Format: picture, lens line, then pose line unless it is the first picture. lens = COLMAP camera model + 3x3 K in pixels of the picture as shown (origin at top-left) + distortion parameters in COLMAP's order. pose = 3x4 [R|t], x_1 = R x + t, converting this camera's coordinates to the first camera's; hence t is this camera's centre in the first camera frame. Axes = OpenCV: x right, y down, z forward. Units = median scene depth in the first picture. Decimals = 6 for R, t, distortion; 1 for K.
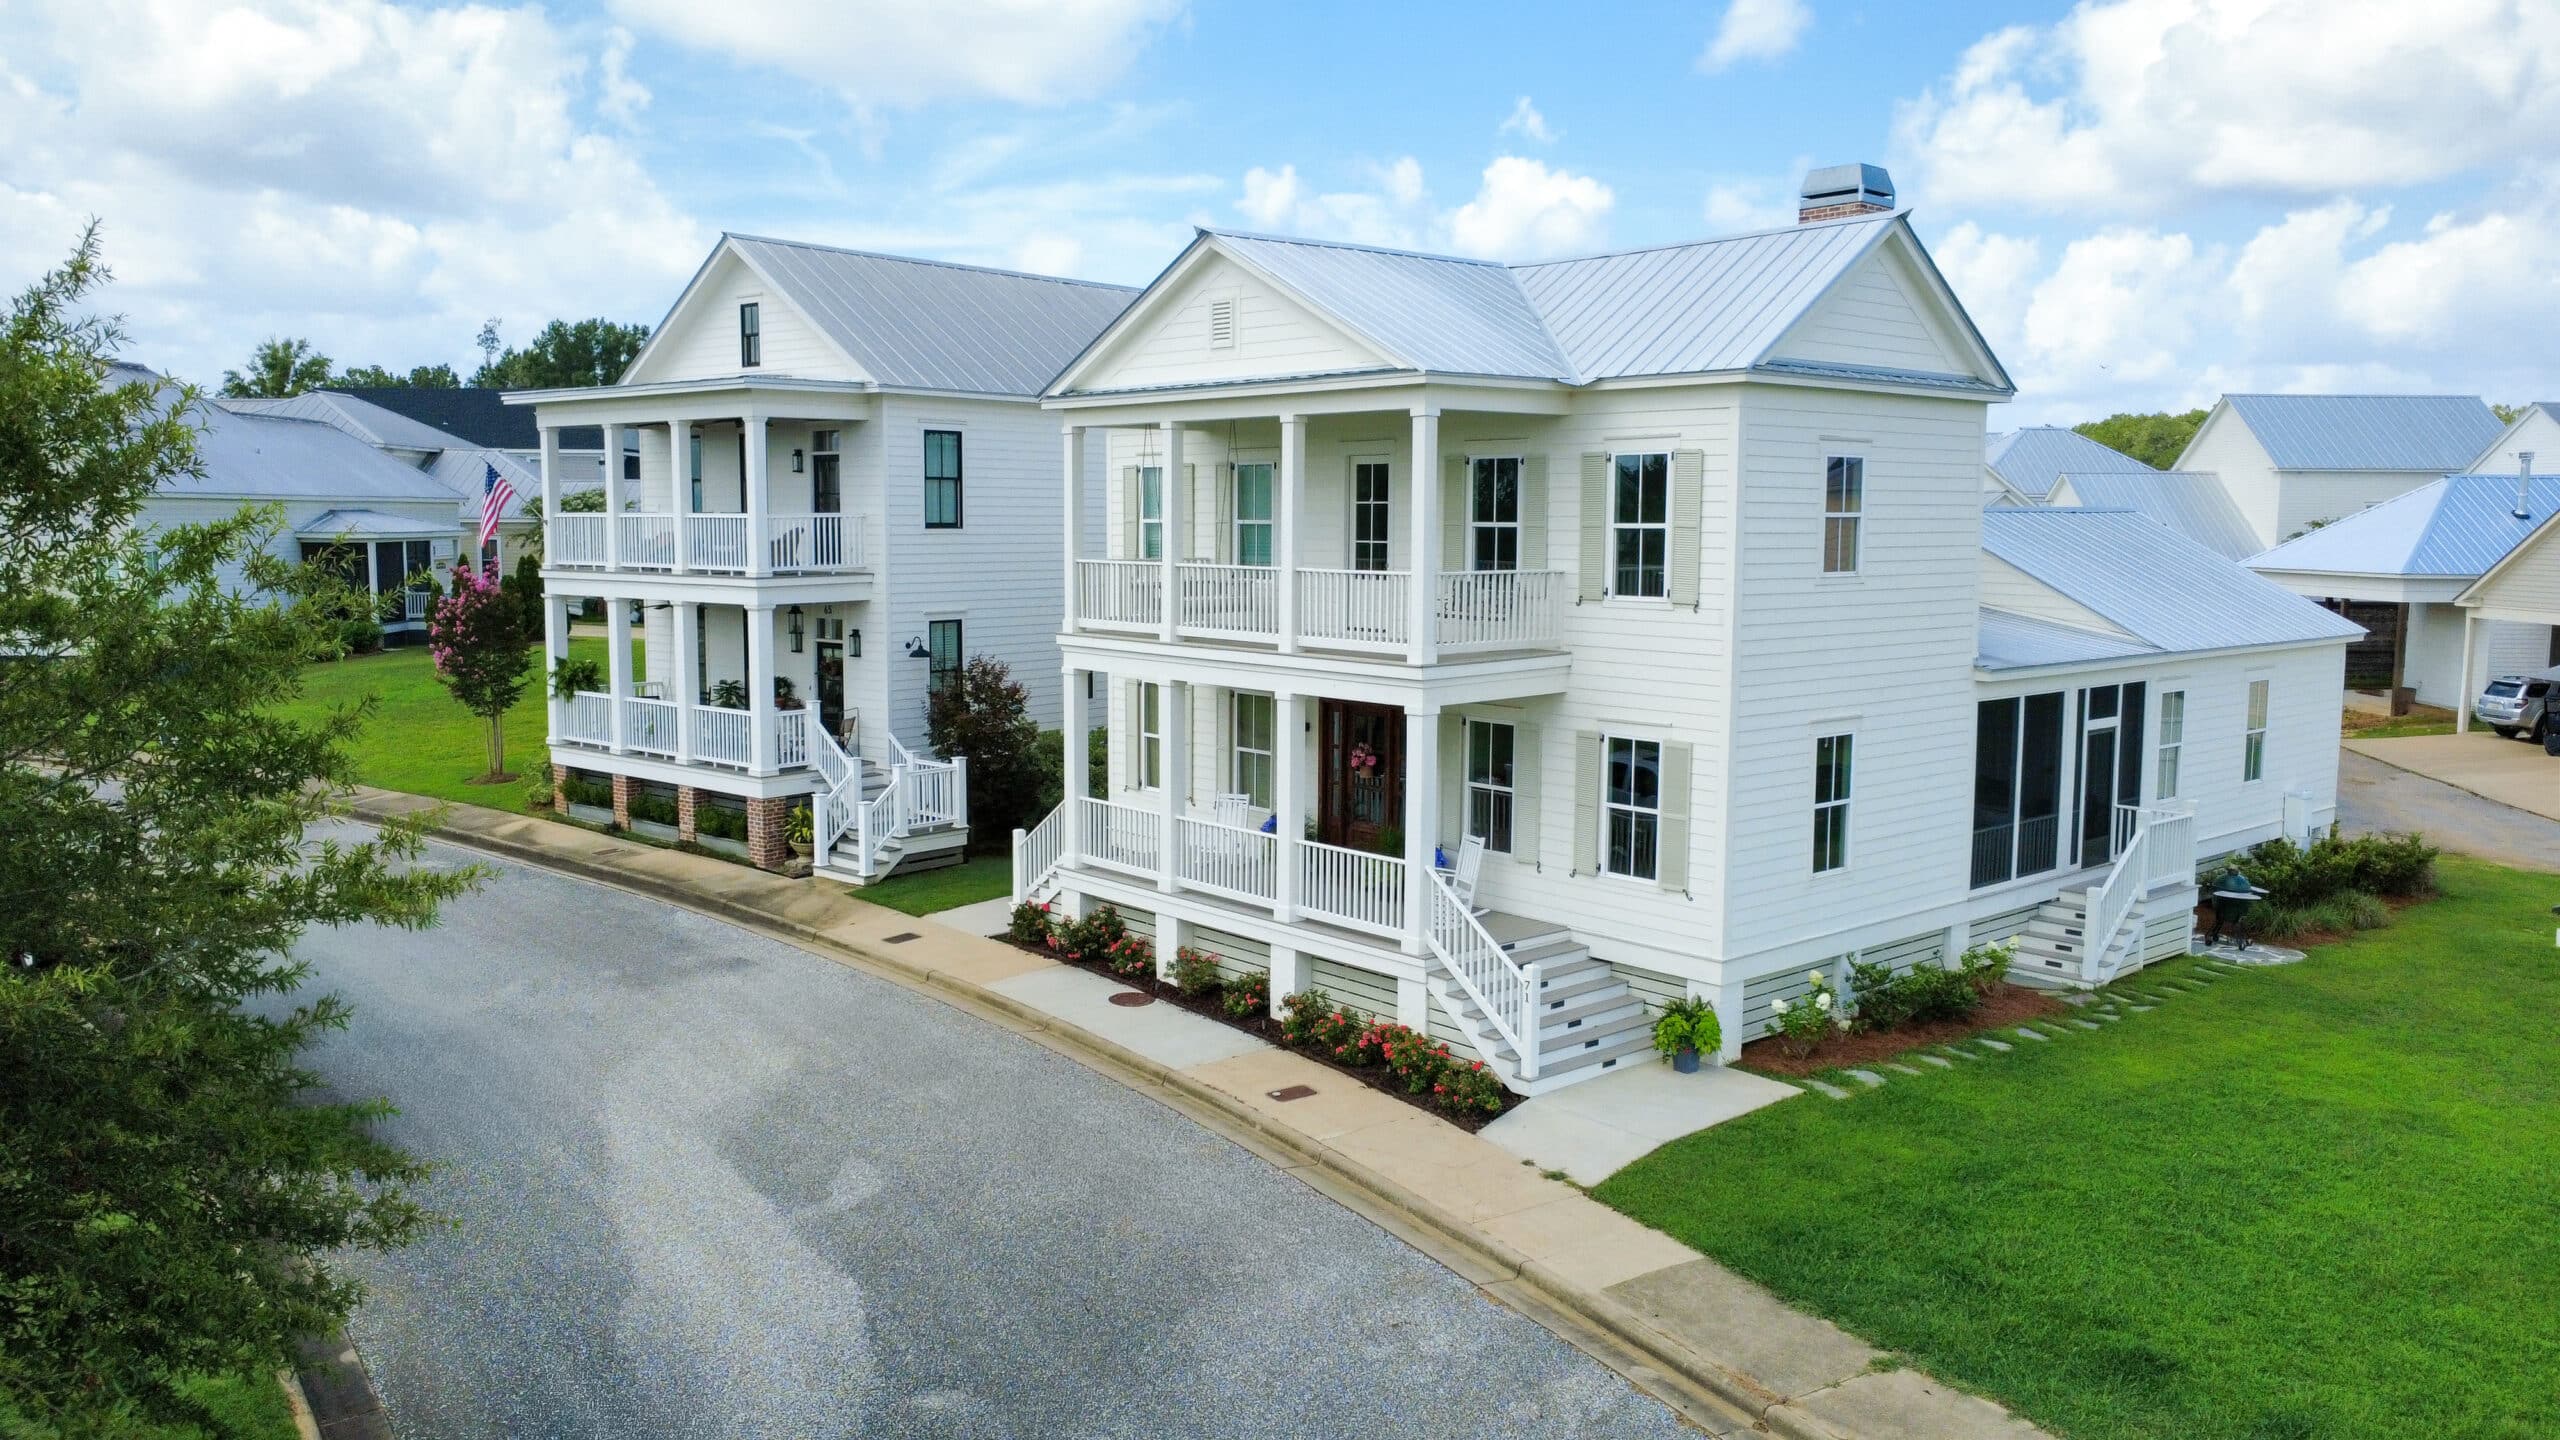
lens RADIAL K [[1878.0, 0, 1275.2], [0, 1878.0, 727.1], [0, 0, 1]] dist [-0.000558, 0.000576]
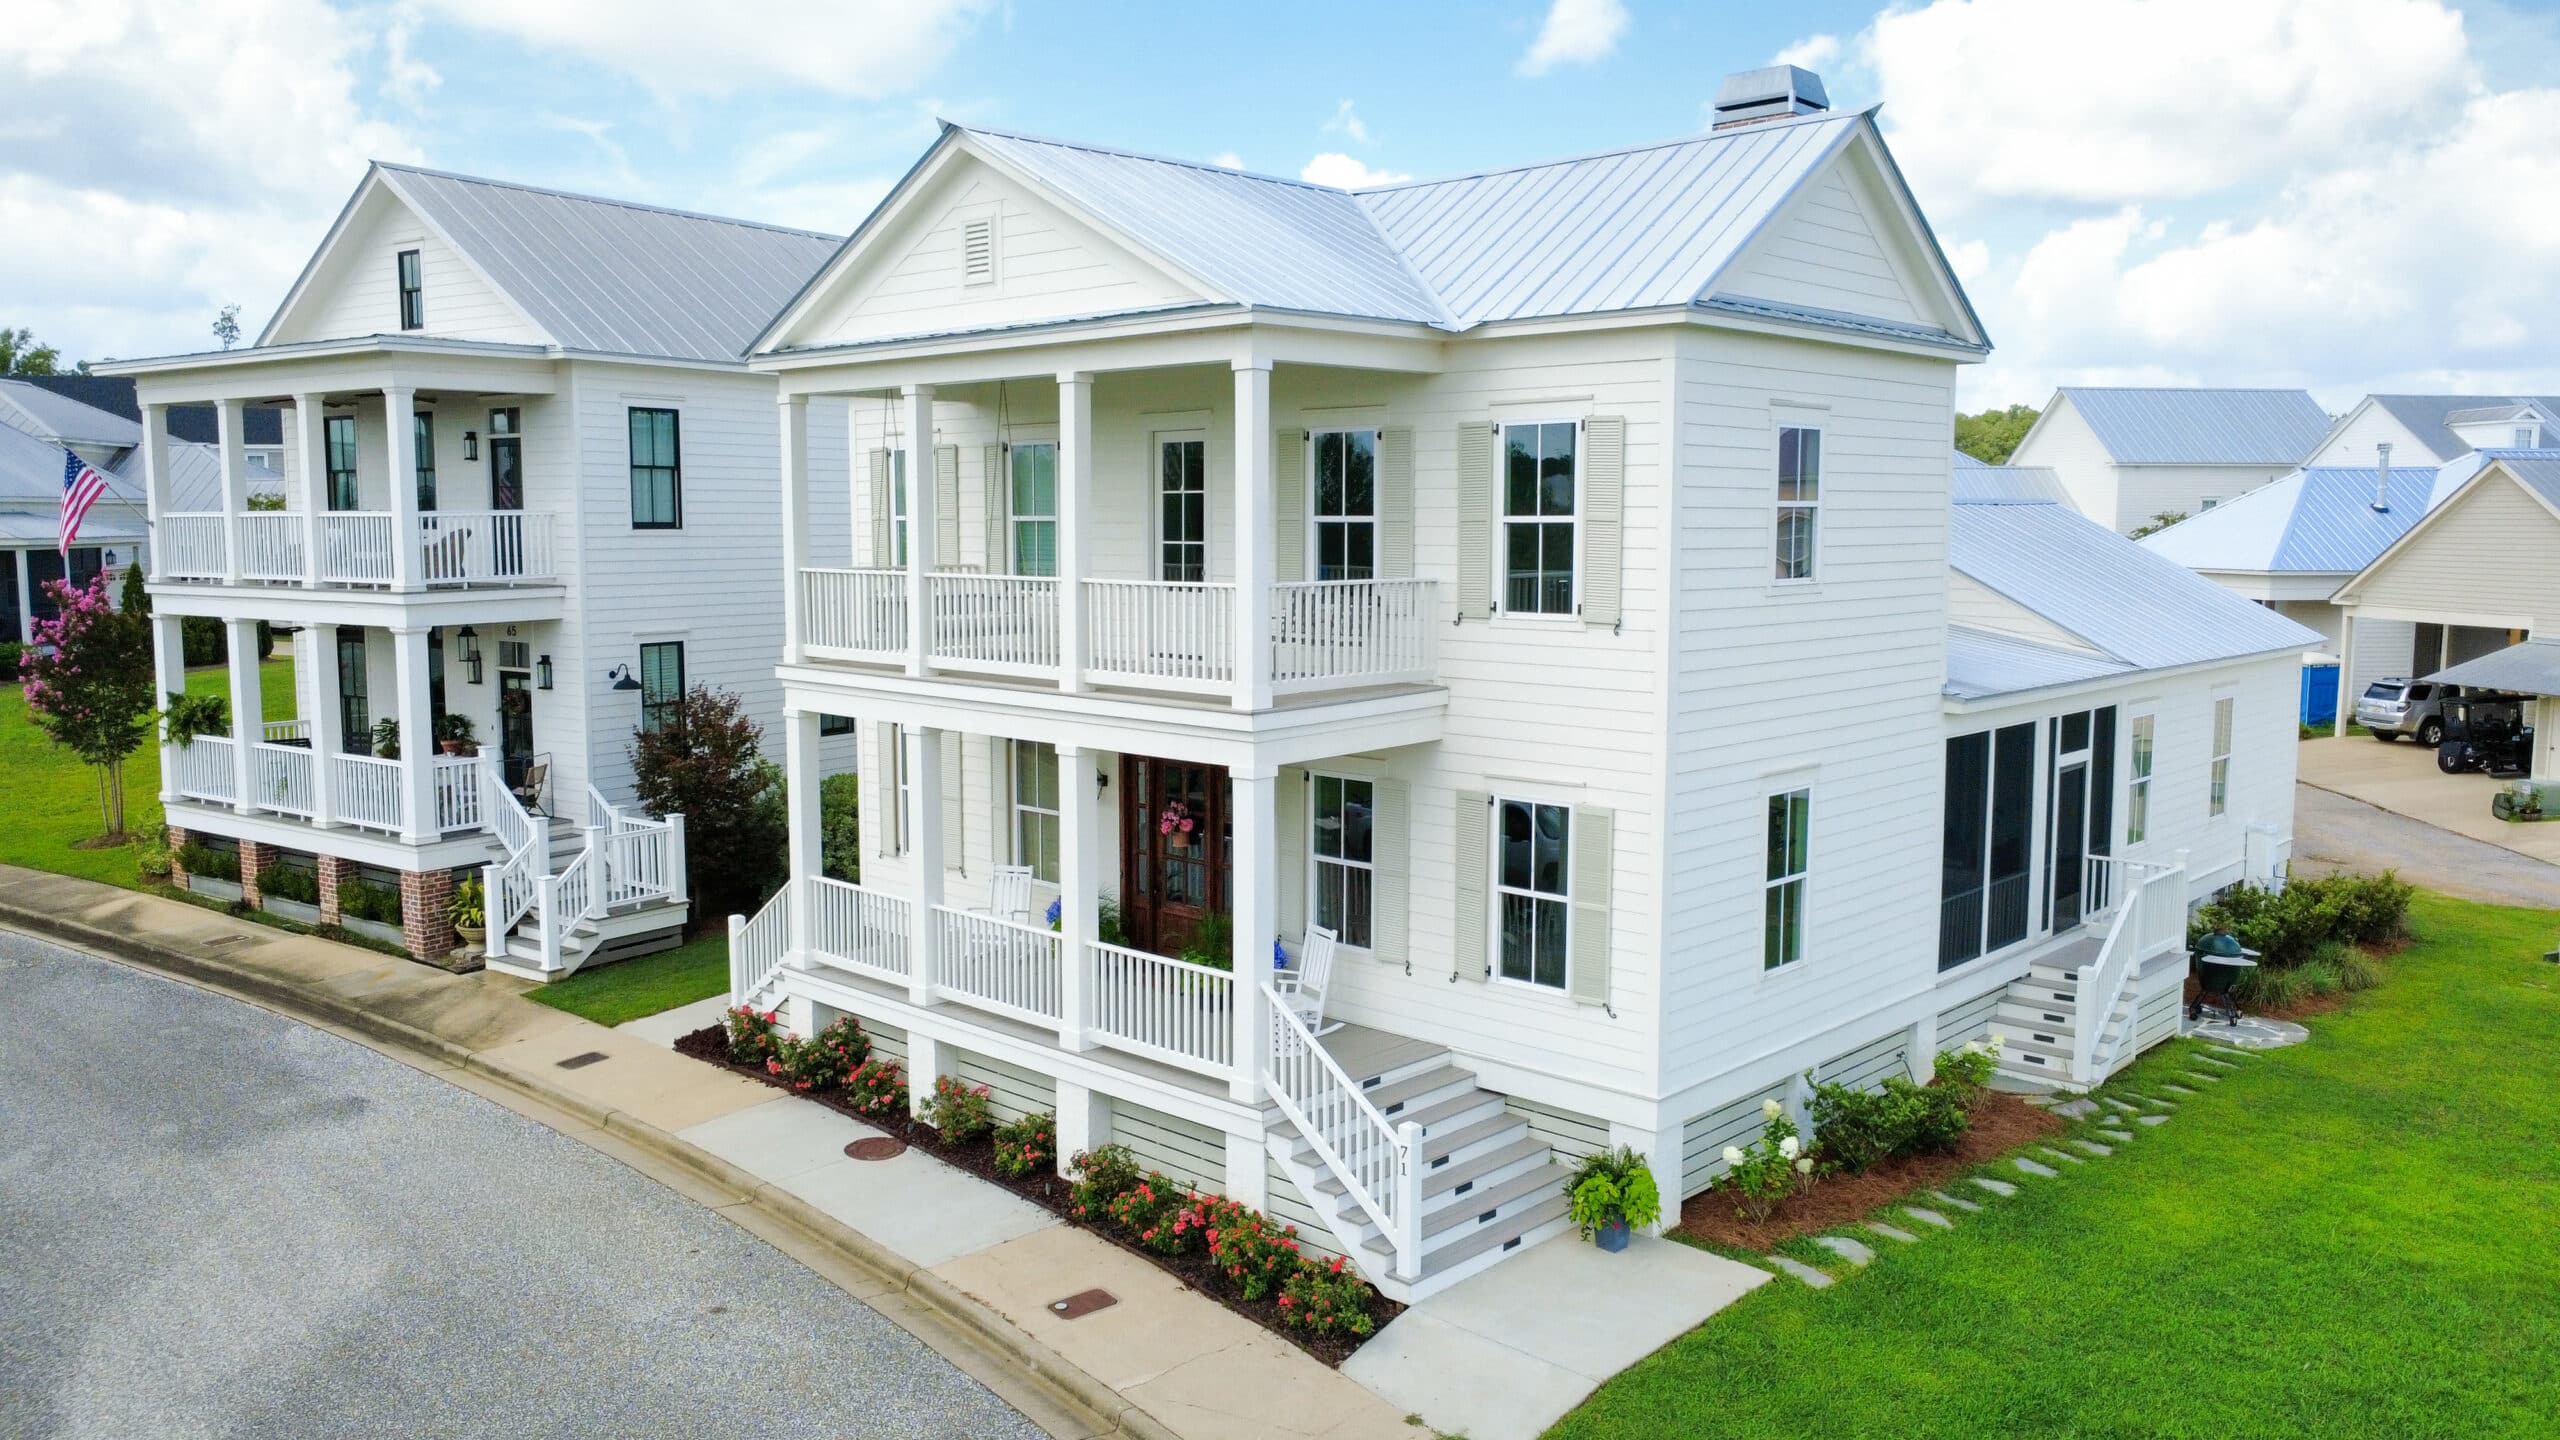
lens RADIAL K [[1878.0, 0, 1275.2], [0, 1878.0, 727.1], [0, 0, 1]] dist [-0.000558, 0.000576]
pose [[0.995458, -0.014779, 0.094045, 0.015311], [0.014836, 0.999890, 0.000086, -0.022497], [-0.094036, 0.001309, 0.995568, 0.229544]]
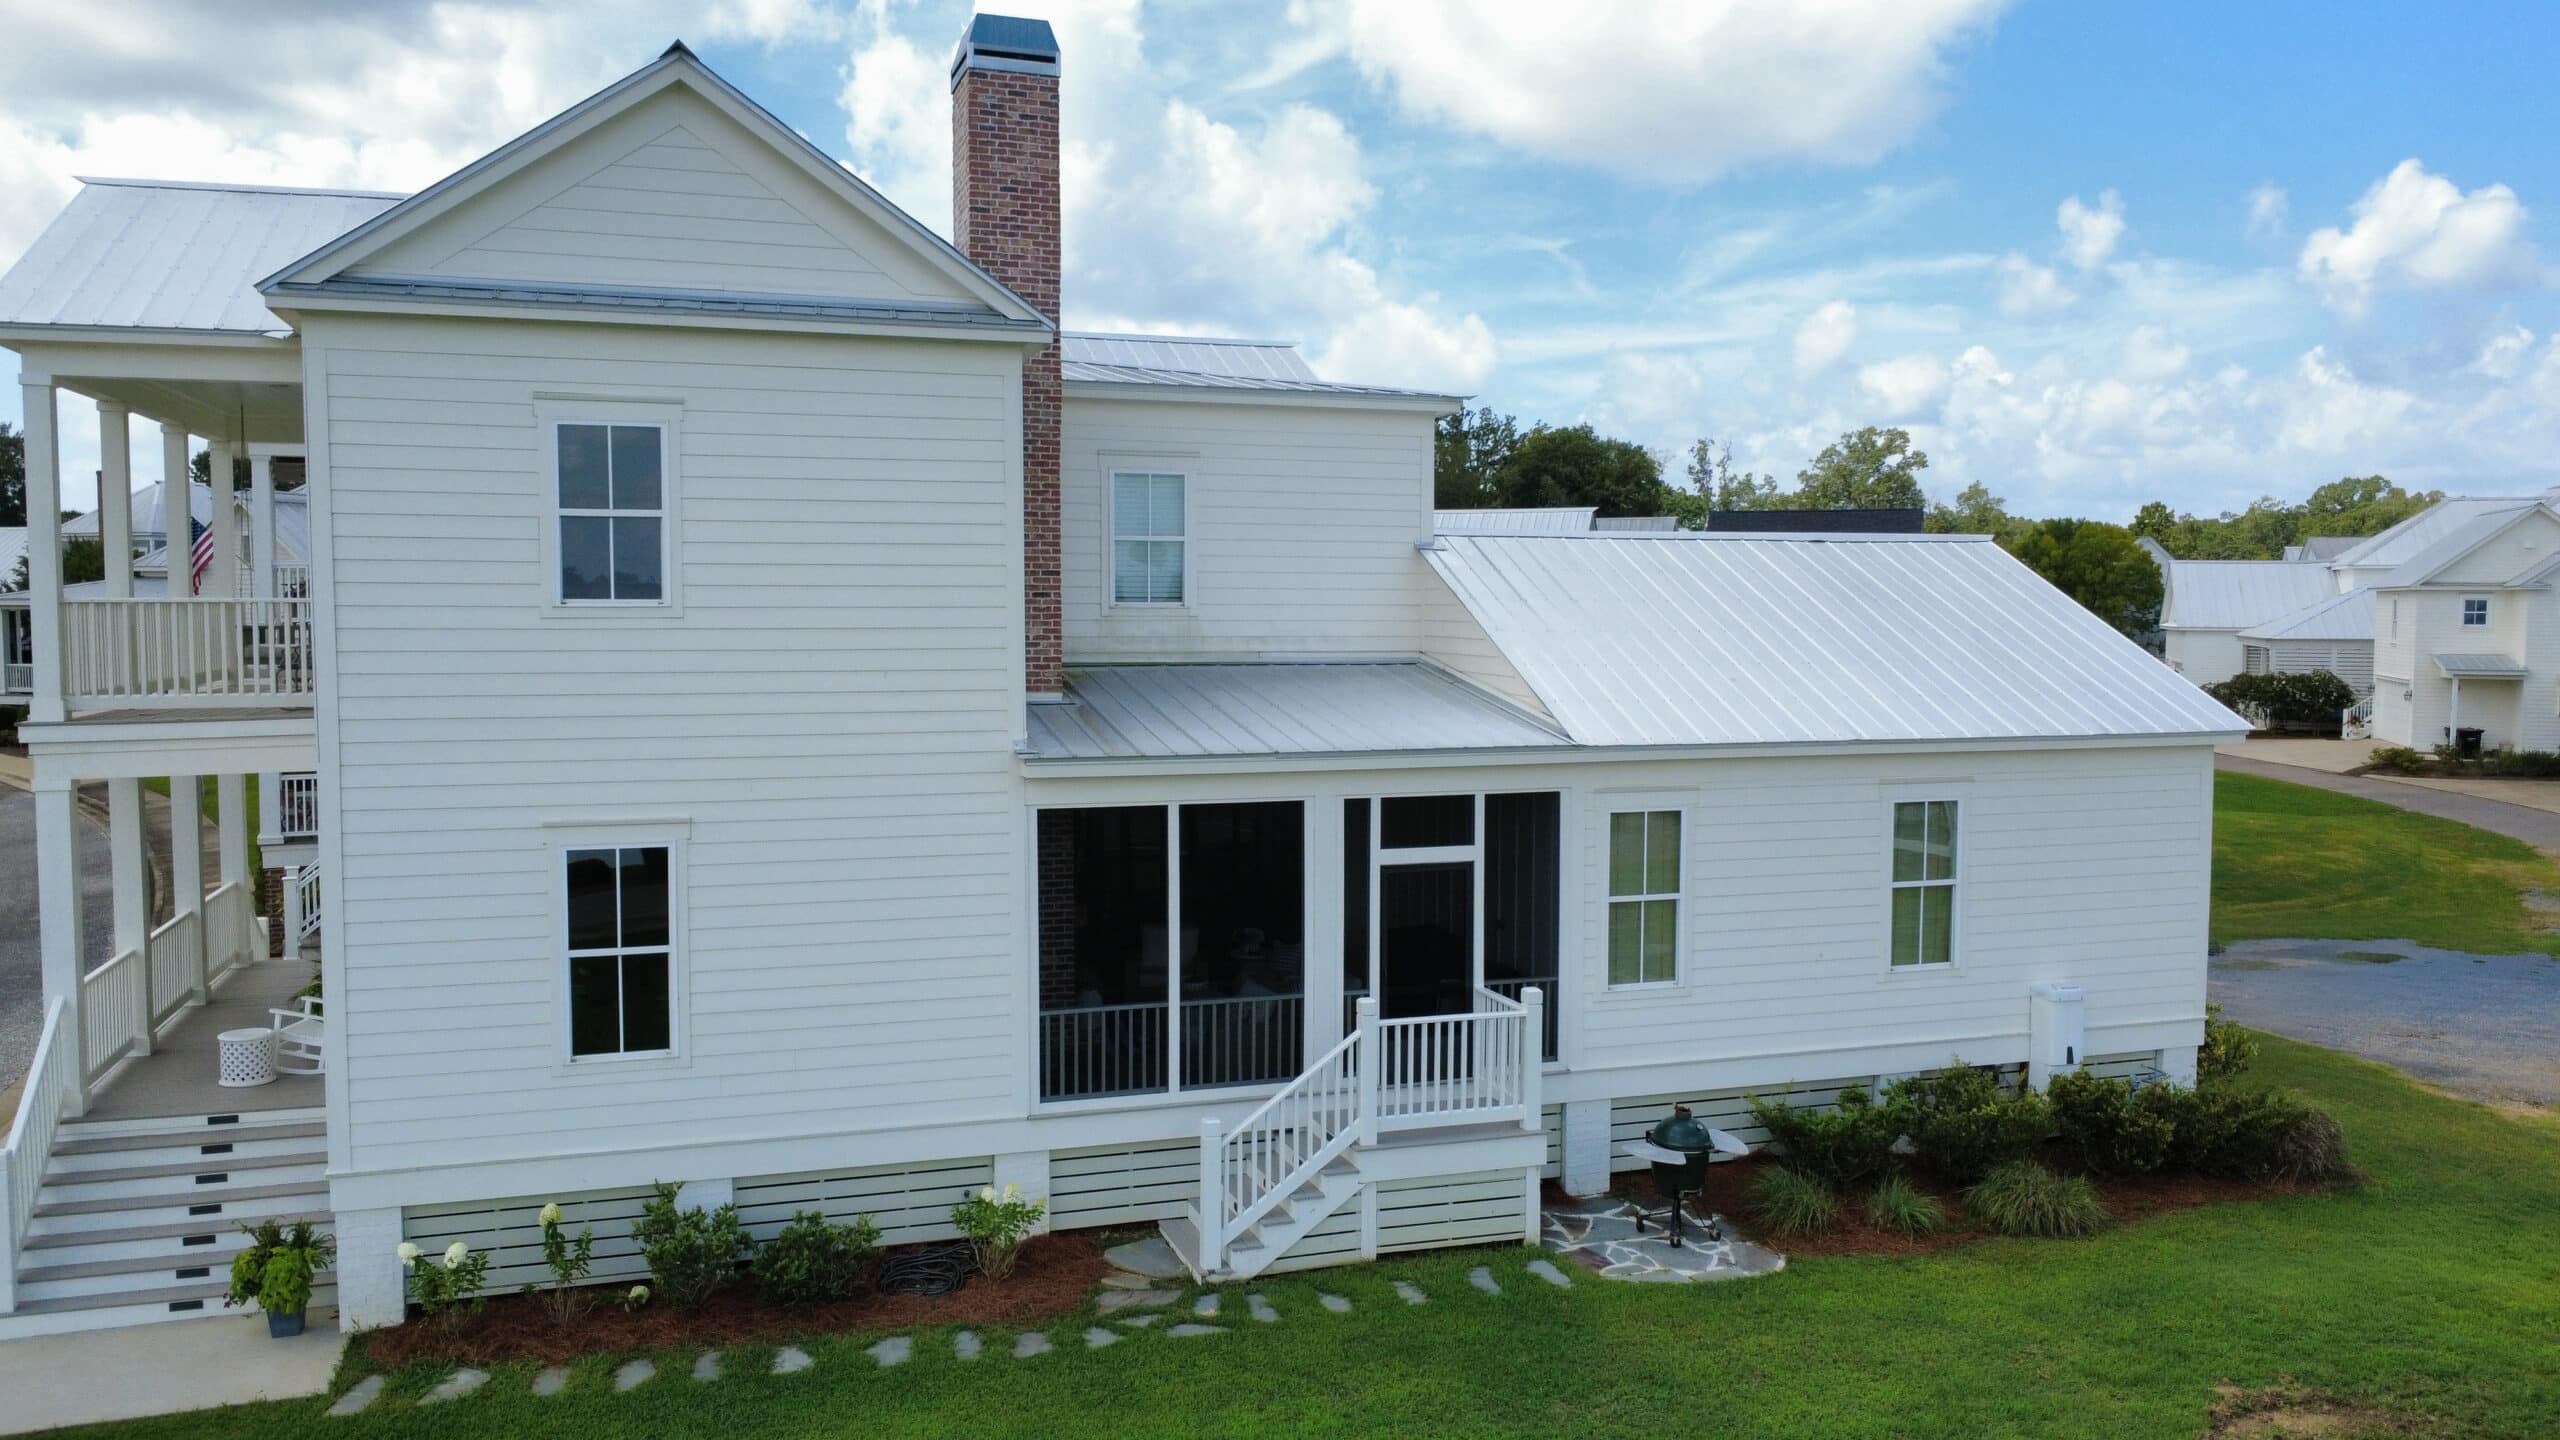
lens RADIAL K [[1878.0, 0, 1275.2], [0, 1878.0, 727.1], [0, 0, 1]] dist [-0.000558, 0.000576]
pose [[0.922675, 0.021639, -0.384970, 0.686620], [-0.041218, 0.998238, -0.042678, -0.017148], [0.383368, 0.055246, 0.921942, 0.430992]]
